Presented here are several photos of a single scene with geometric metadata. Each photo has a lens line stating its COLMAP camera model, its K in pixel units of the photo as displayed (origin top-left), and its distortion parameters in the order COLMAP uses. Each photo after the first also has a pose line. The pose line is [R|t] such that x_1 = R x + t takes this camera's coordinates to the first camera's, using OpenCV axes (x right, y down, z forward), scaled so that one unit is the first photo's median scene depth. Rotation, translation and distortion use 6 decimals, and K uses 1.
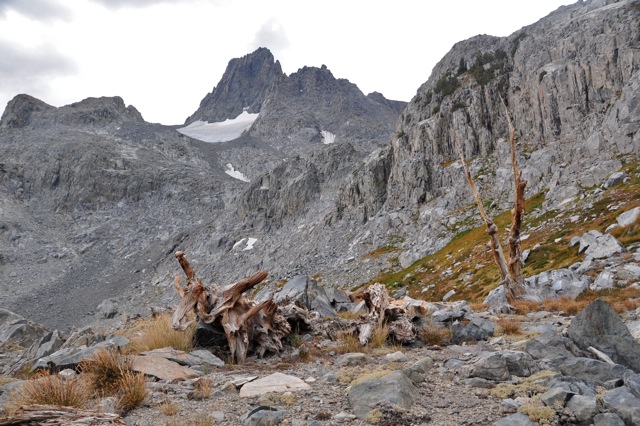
lens RADIAL K [[492.7, 0, 323.4], [0, 492.7, 216.7], [0, 0, 1]] dist [-0.131900, 0.007773]
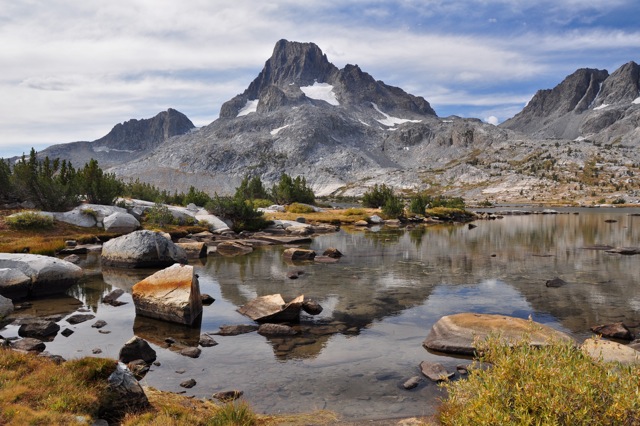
lens RADIAL K [[530.6, 0, 315.2], [0, 530.6, 216.6], [0, 0, 1]] dist [-0.164166, 0.130050]
pose [[0.947246, -0.031194, 0.318985, -1.522391], [-0.034718, 0.979410, 0.198875, -0.162262], [-0.318621, -0.199458, 0.926659, -2.039193]]
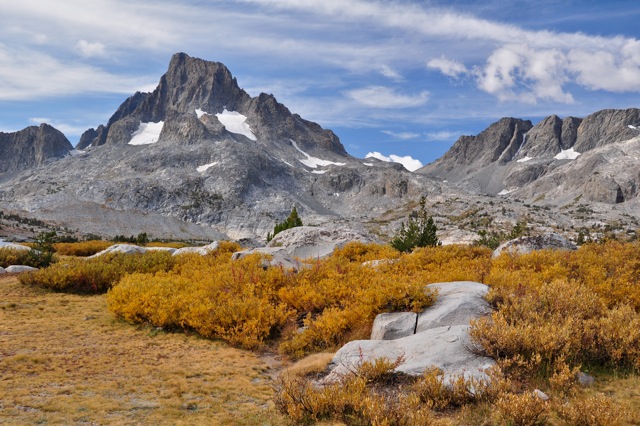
lens RADIAL K [[747.8, 0, 320.0], [0, 747.8, 213.0], [0, 0, 1]] dist [0.026218, 0.045163]
pose [[0.830161, 0.036668, 0.556317, -2.415264], [-0.116646, 0.987174, 0.108997, -0.299550], [-0.545185, -0.155377, 0.823791, -2.707521]]
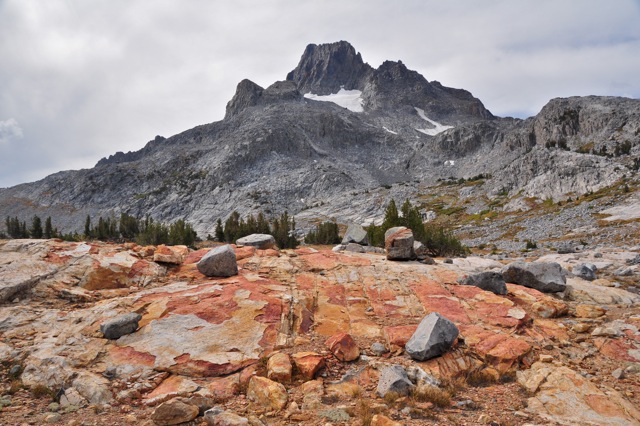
lens RADIAL K [[492.7, 0, 323.4], [0, 492.7, 216.7], [0, 0, 1]] dist [-0.131900, 0.007773]
pose [[0.995354, 0.002831, 0.096240, -0.602693], [-0.011132, 0.996248, 0.085824, 0.071759], [-0.095636, -0.086496, 0.991651, -0.813557]]
